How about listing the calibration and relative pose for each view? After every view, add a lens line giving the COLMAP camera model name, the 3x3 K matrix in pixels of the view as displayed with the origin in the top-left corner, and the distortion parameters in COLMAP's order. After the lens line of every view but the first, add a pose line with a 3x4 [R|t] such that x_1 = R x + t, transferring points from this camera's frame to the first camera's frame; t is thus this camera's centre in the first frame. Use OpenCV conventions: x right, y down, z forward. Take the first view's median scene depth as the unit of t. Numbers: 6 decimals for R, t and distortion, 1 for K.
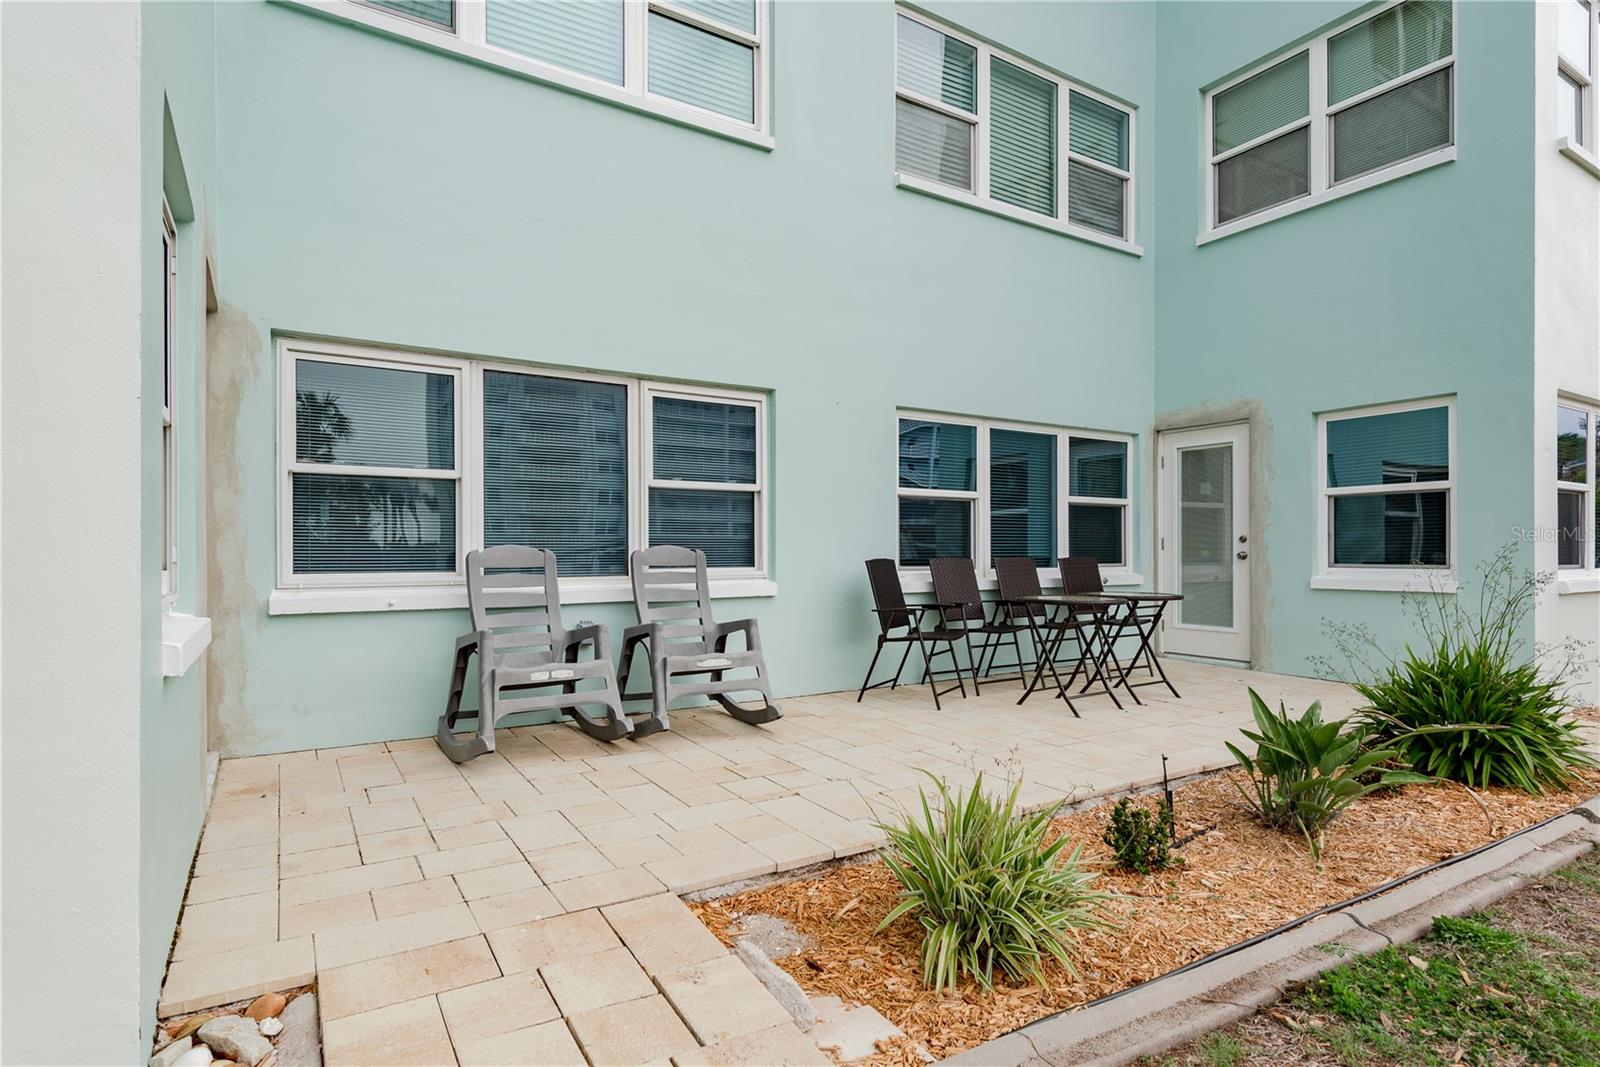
lens RADIAL K [[815.8, 0, 770.2], [0, 815.8, 543.6], [0, 0, 1]] dist [0.014159, -0.000803]
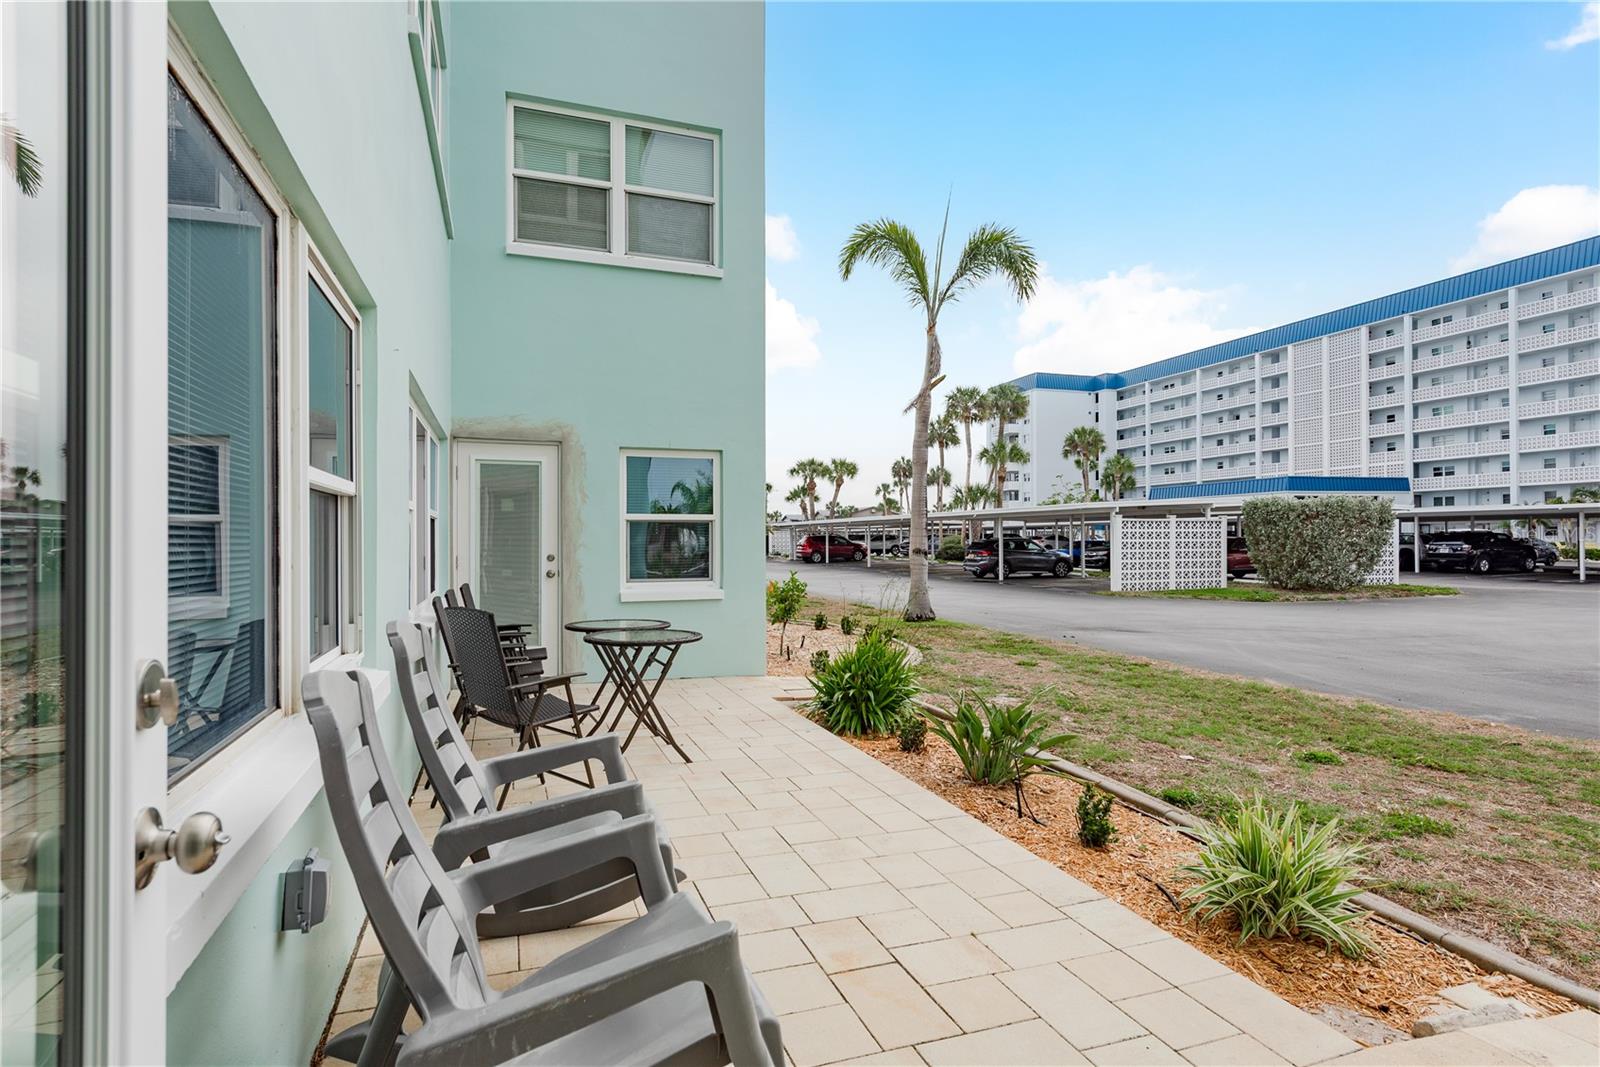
lens RADIAL K [[815.8, 0, 797.2], [0, 815.8, 537.4], [0, 0, 1]] dist [0.014159, -0.000803]
pose [[0.186103, 0.000652, 0.982530, -0.387357], [-0.002648, 0.999996, -0.000162, -0.033127], [-0.982527, -0.002572, 0.186104, 0.524946]]
